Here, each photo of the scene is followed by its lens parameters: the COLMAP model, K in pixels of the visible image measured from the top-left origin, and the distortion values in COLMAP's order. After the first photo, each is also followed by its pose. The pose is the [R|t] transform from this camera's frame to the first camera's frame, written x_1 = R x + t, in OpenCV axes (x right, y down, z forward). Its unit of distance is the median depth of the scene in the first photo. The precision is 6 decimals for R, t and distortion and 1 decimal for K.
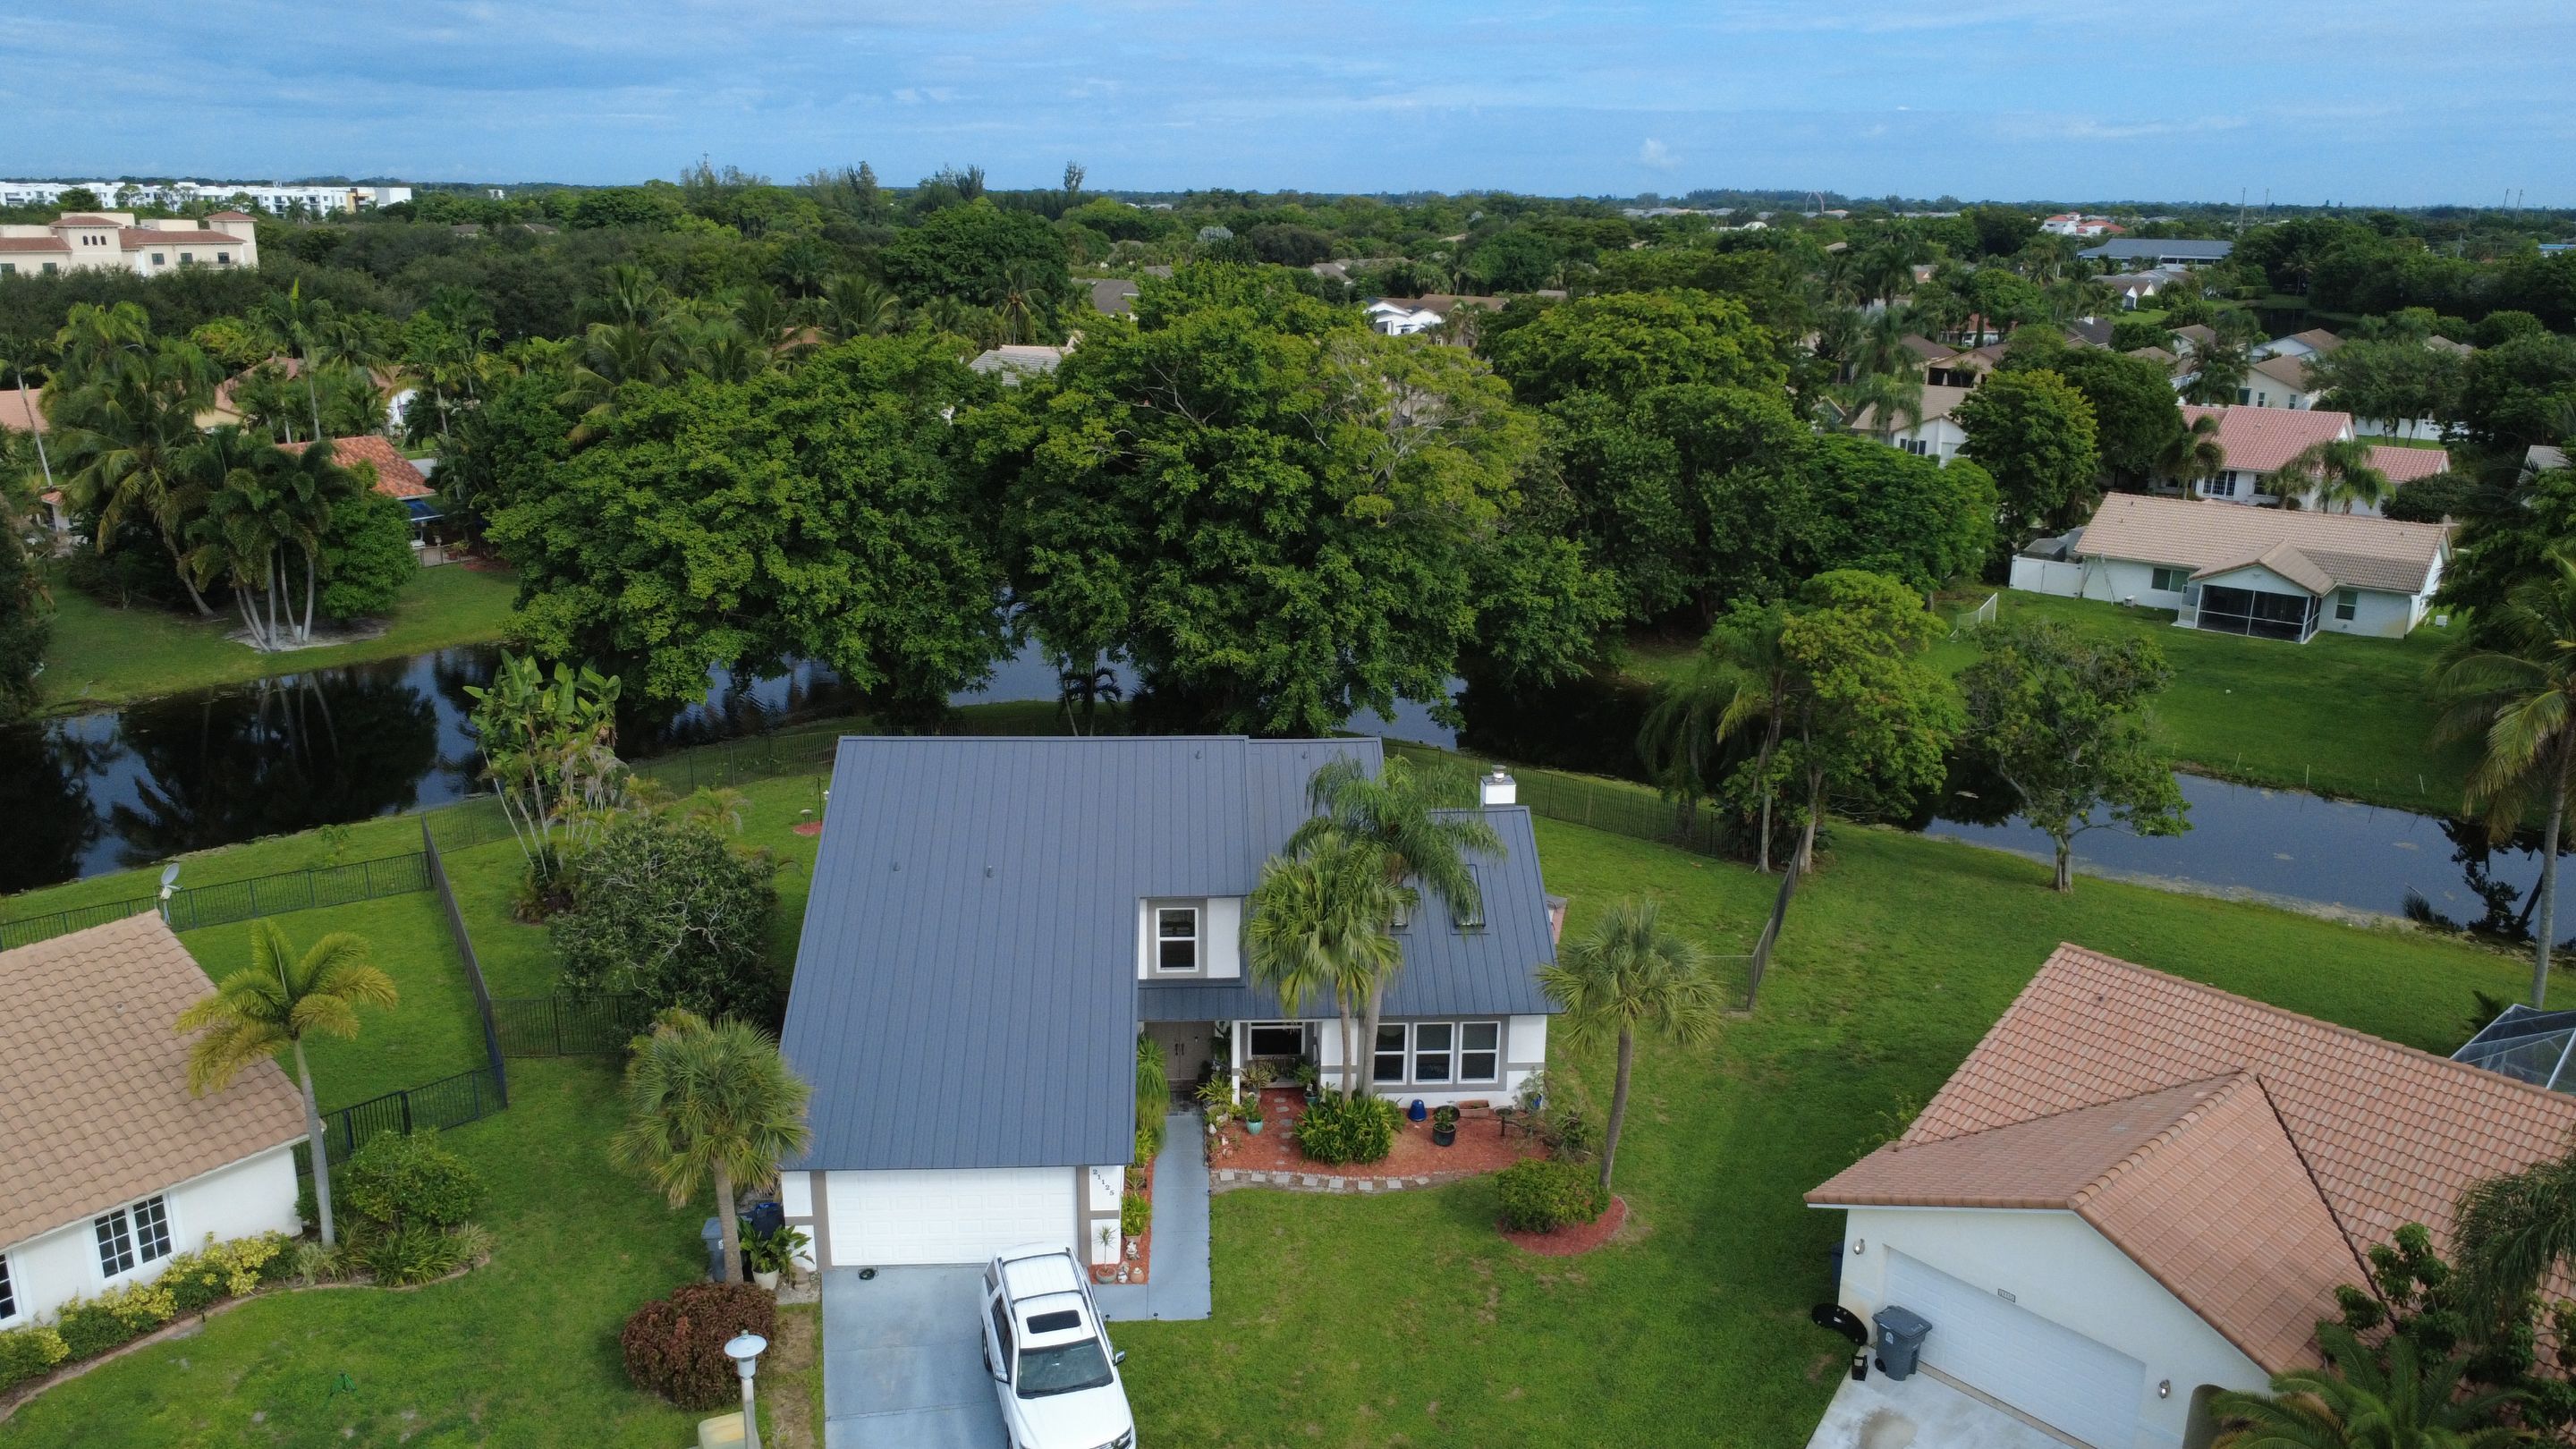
lens RADIAL K [[1872.9, 0, 1295.9], [0, 1872.9, 726.9], [0, 0, 1]] dist [-0.000621, 0.005434]
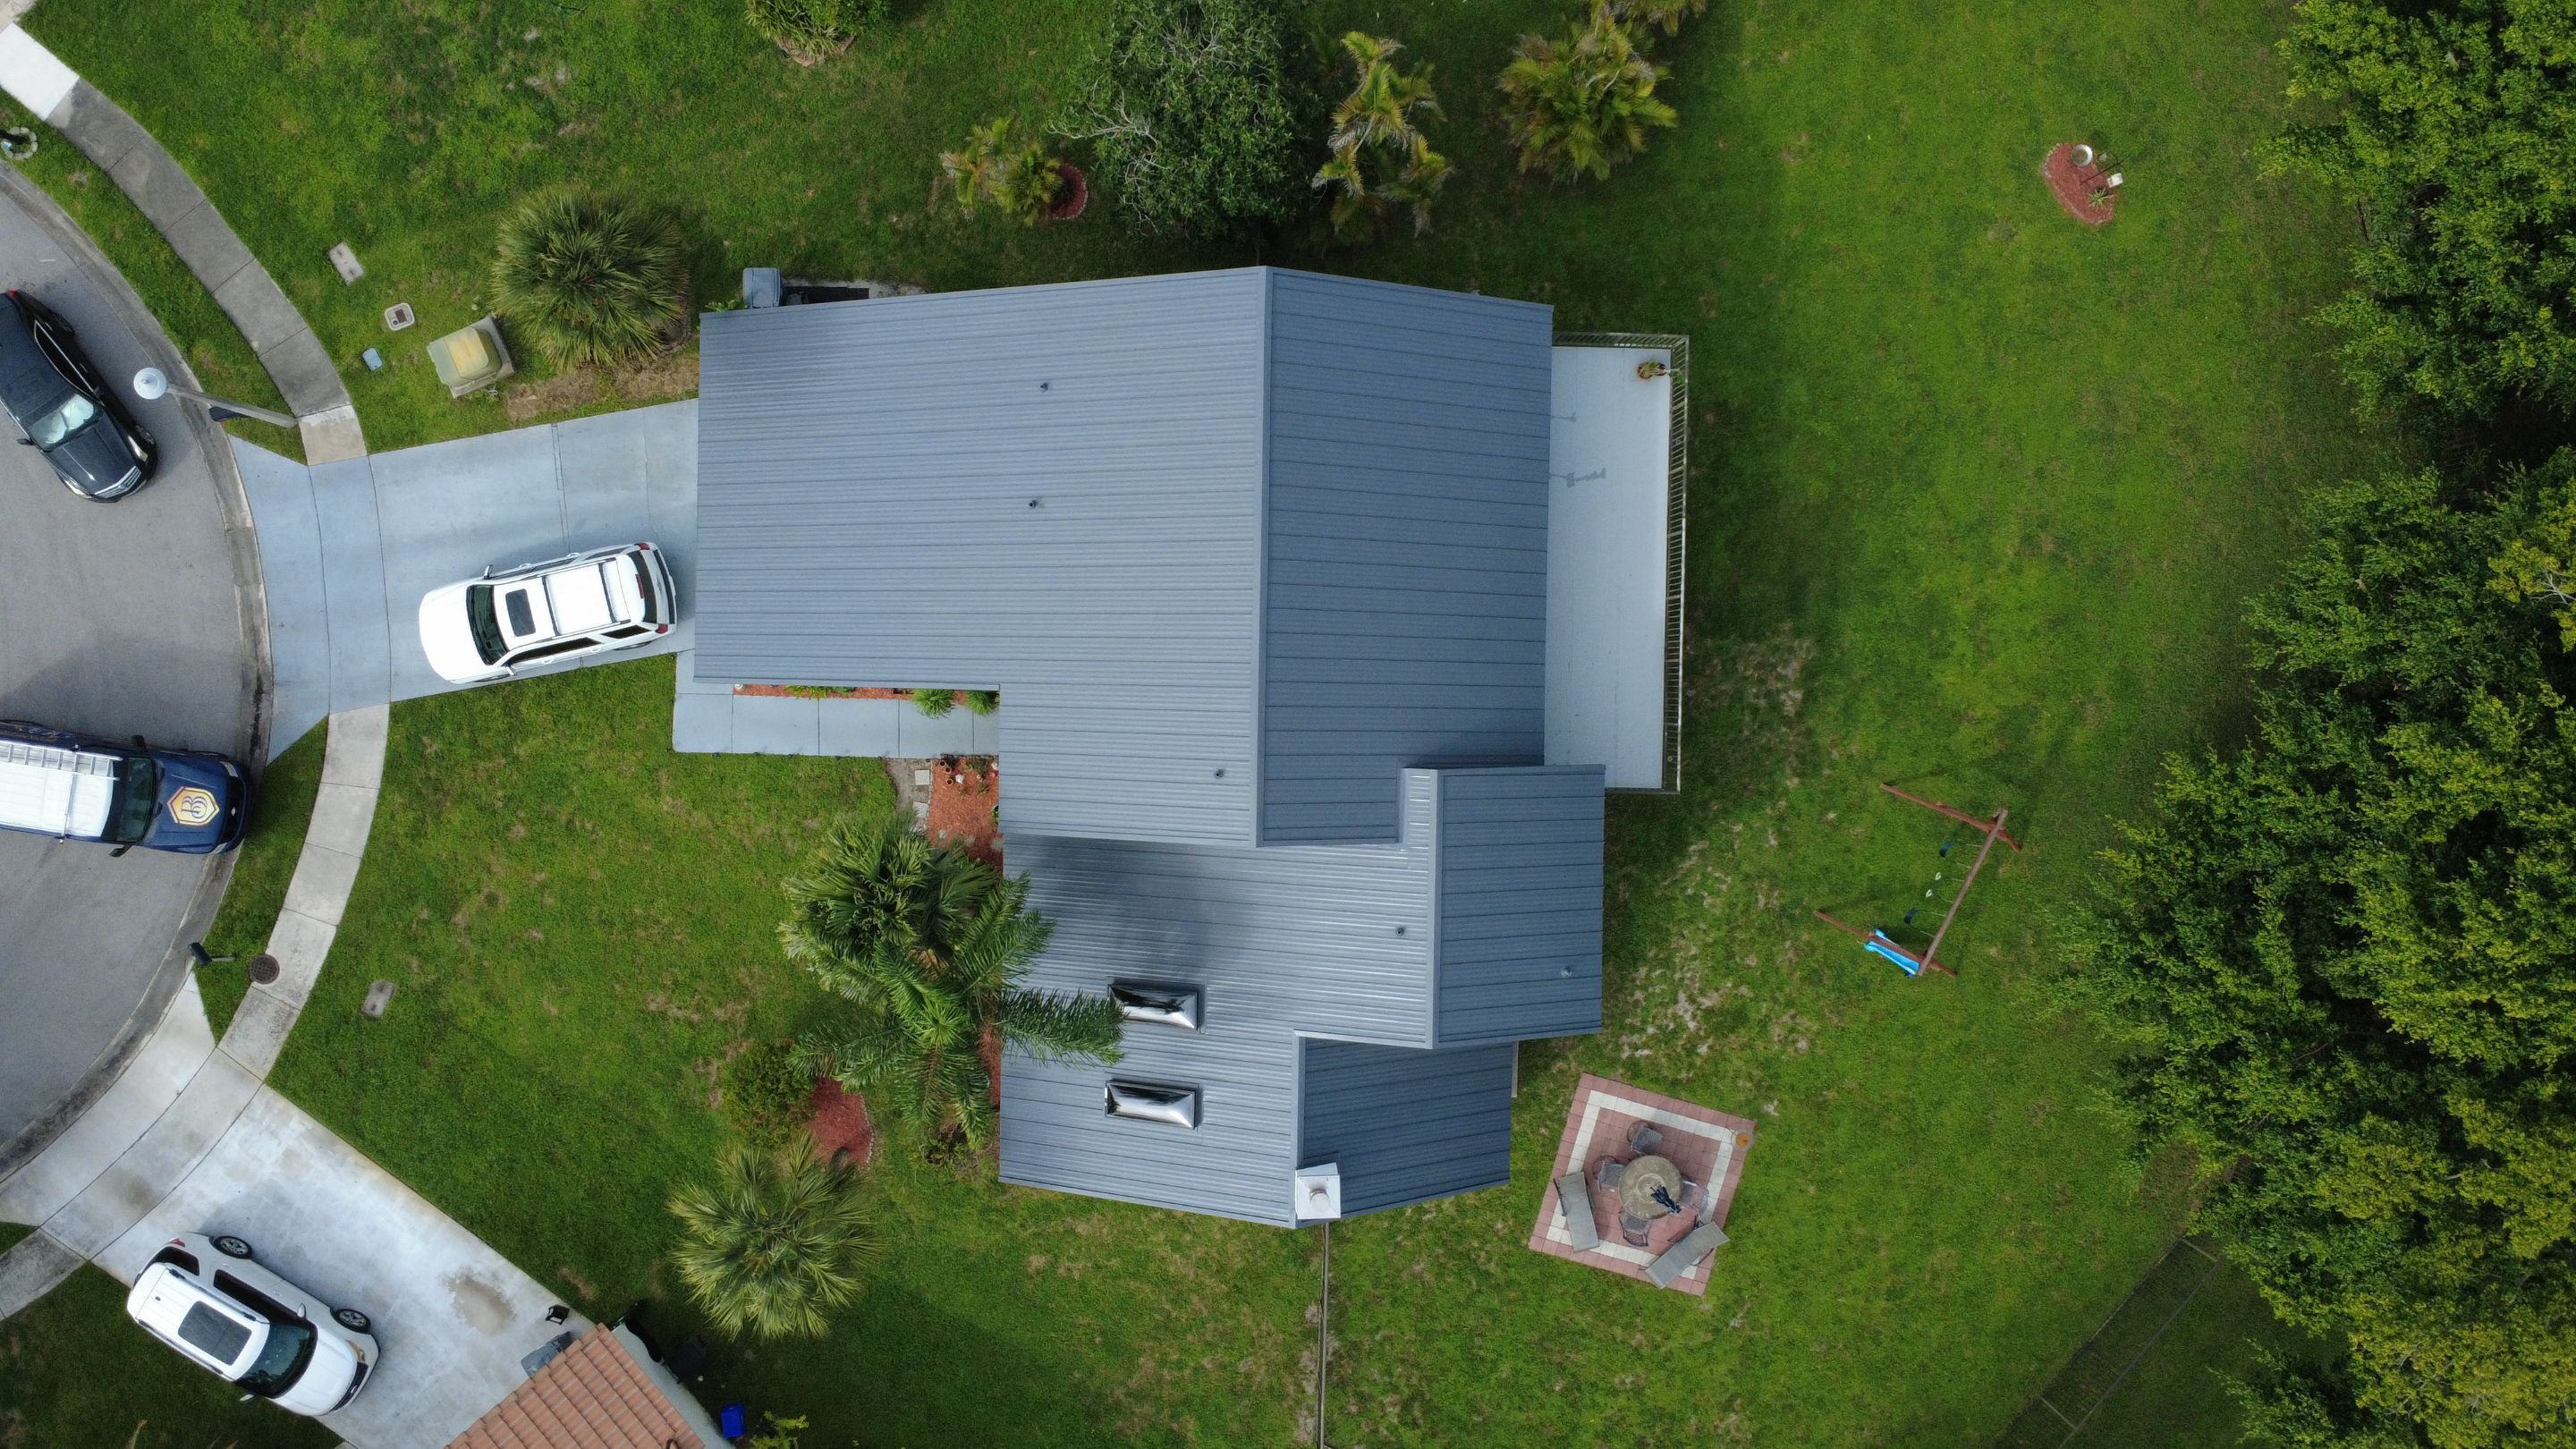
lens RADIAL K [[1872.9, 0, 1280.8], [0, 1872.9, 725.6], [0, 0, 1]] dist [-0.000621, 0.005434]
pose [[-0.079024, 0.996843, 0.007760, -0.080766], [-0.304948, -0.031584, 0.951845, -0.692100], [0.949085, 0.072852, 0.306481, 0.829133]]
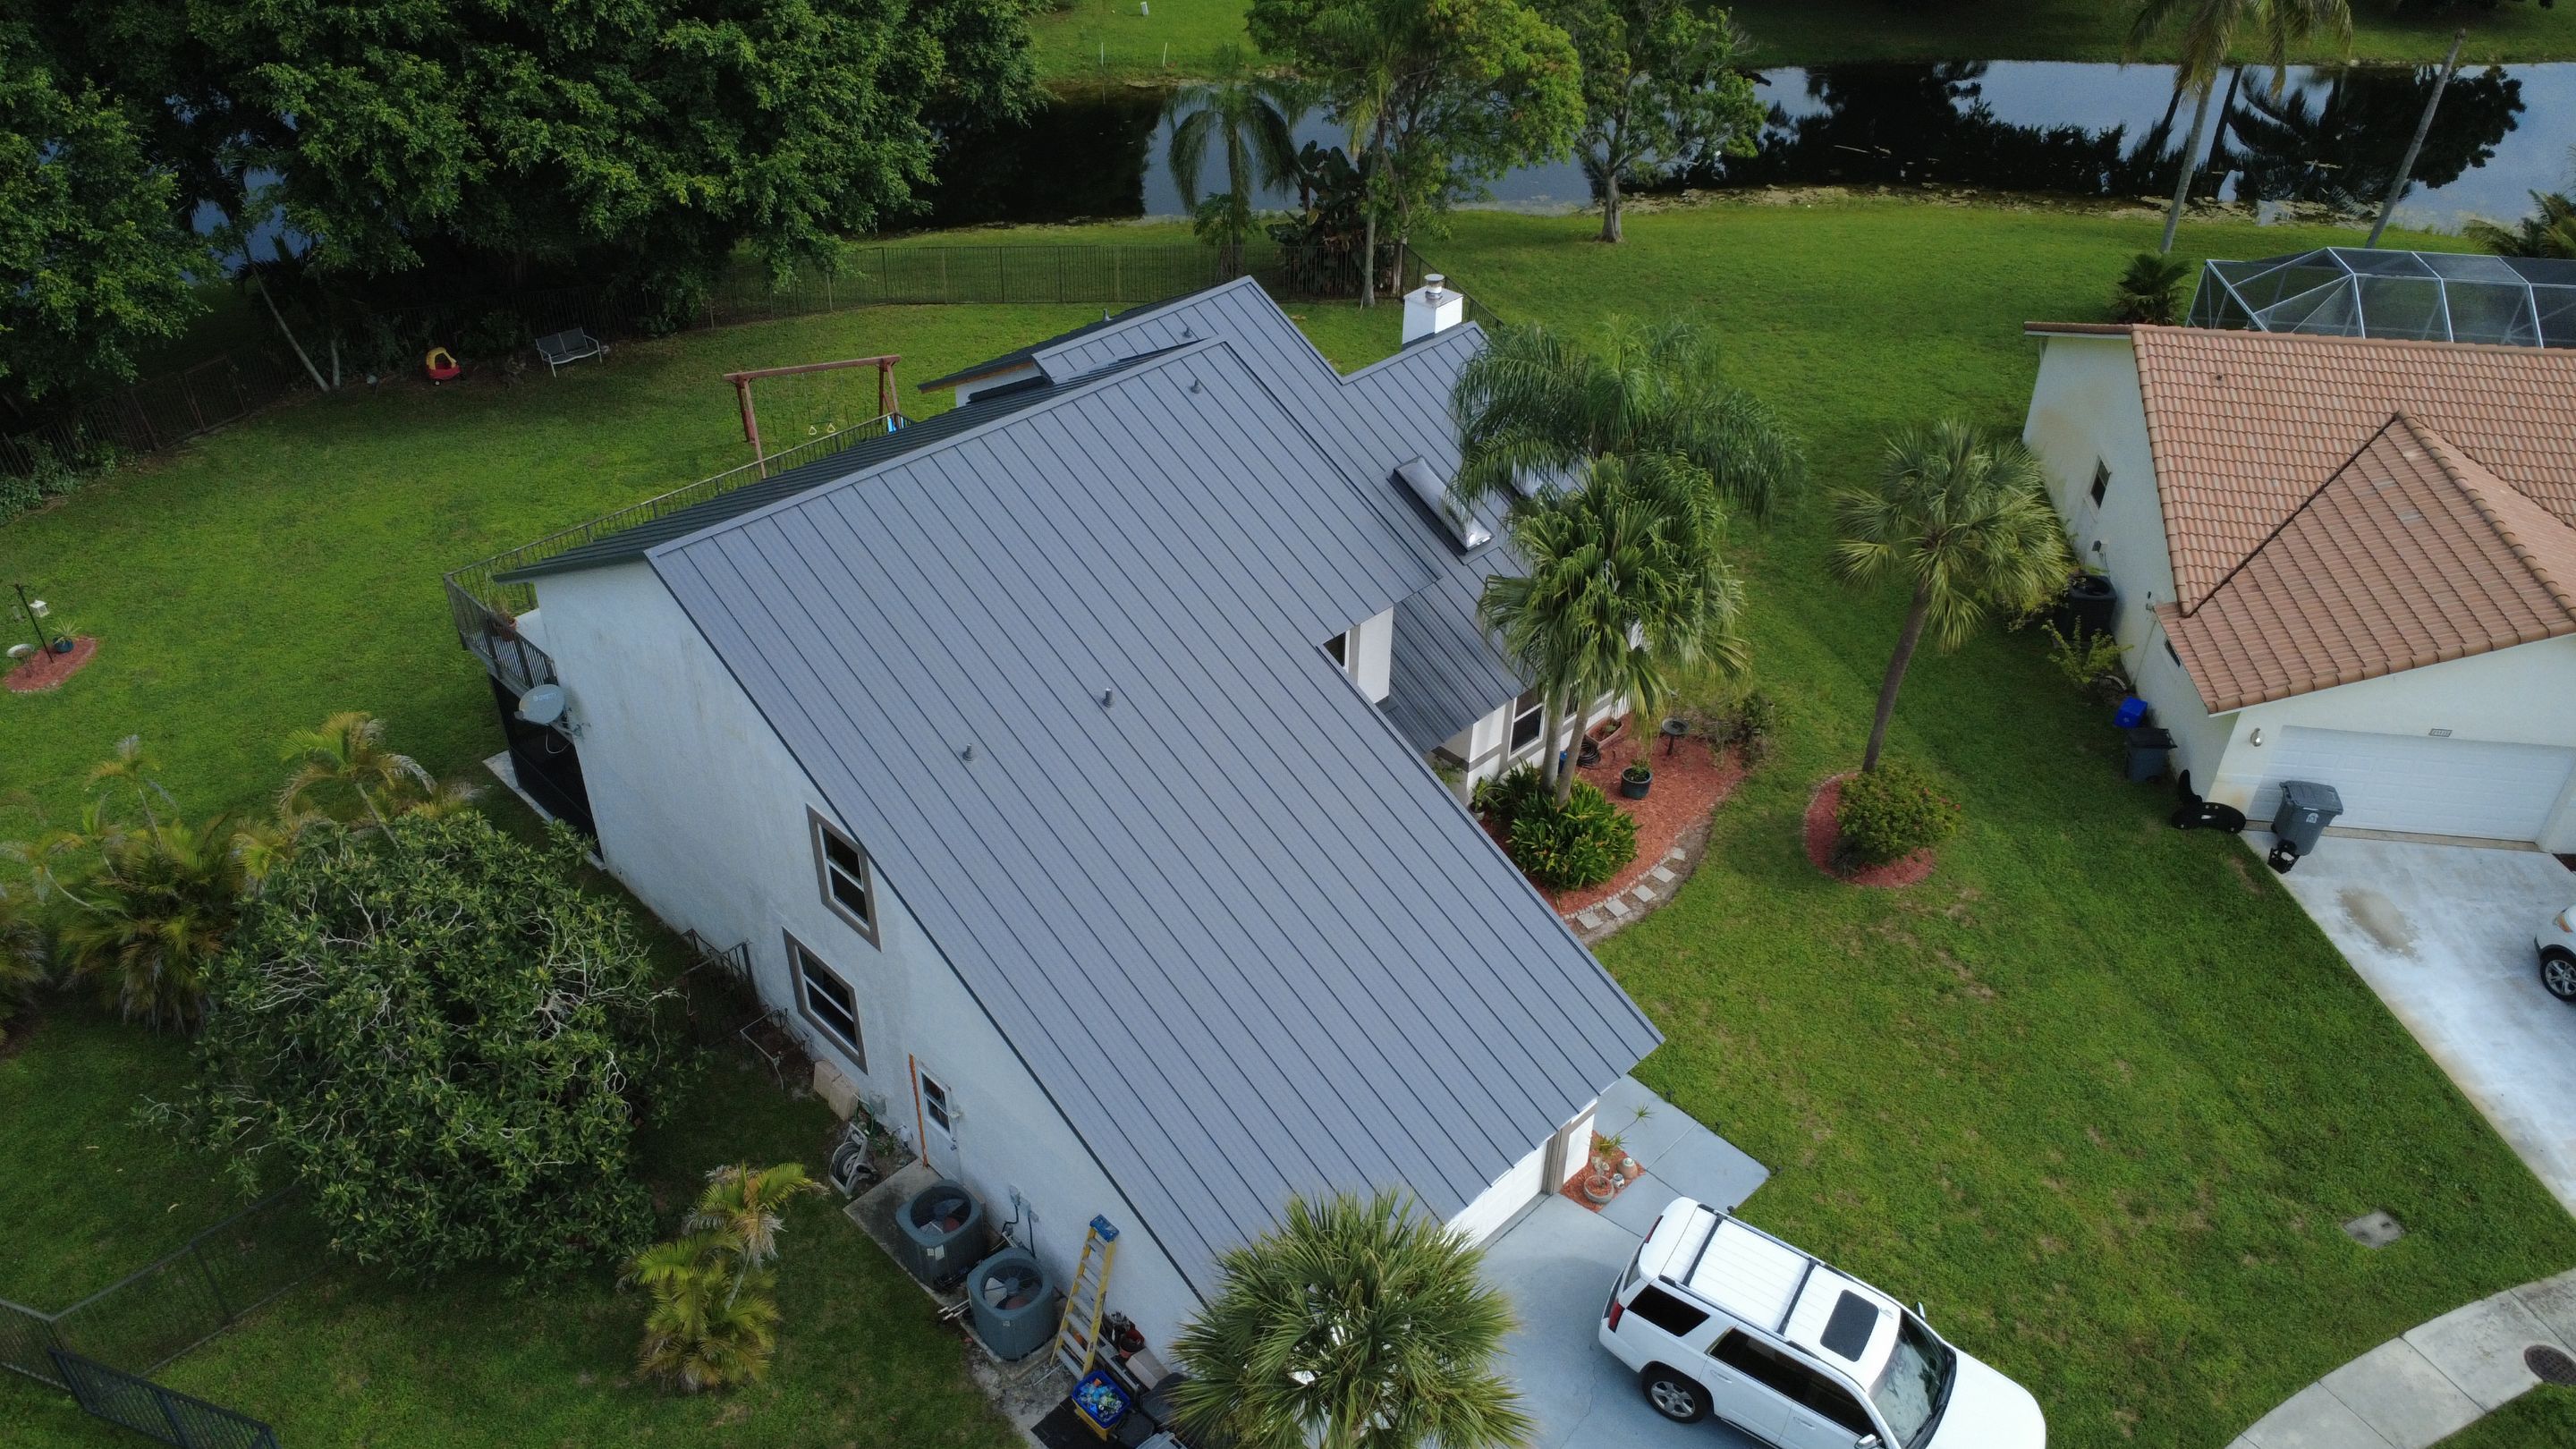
lens RADIAL K [[1872.9, 0, 1291.1], [0, 1872.9, 726.5], [0, 0, 1]] dist [-0.000621, 0.005434]
pose [[0.749582, -0.383542, 0.539465, -0.418850], [0.173590, 0.900393, 0.398948, -0.129571], [-0.638744, -0.205399, 0.741497, 0.514092]]
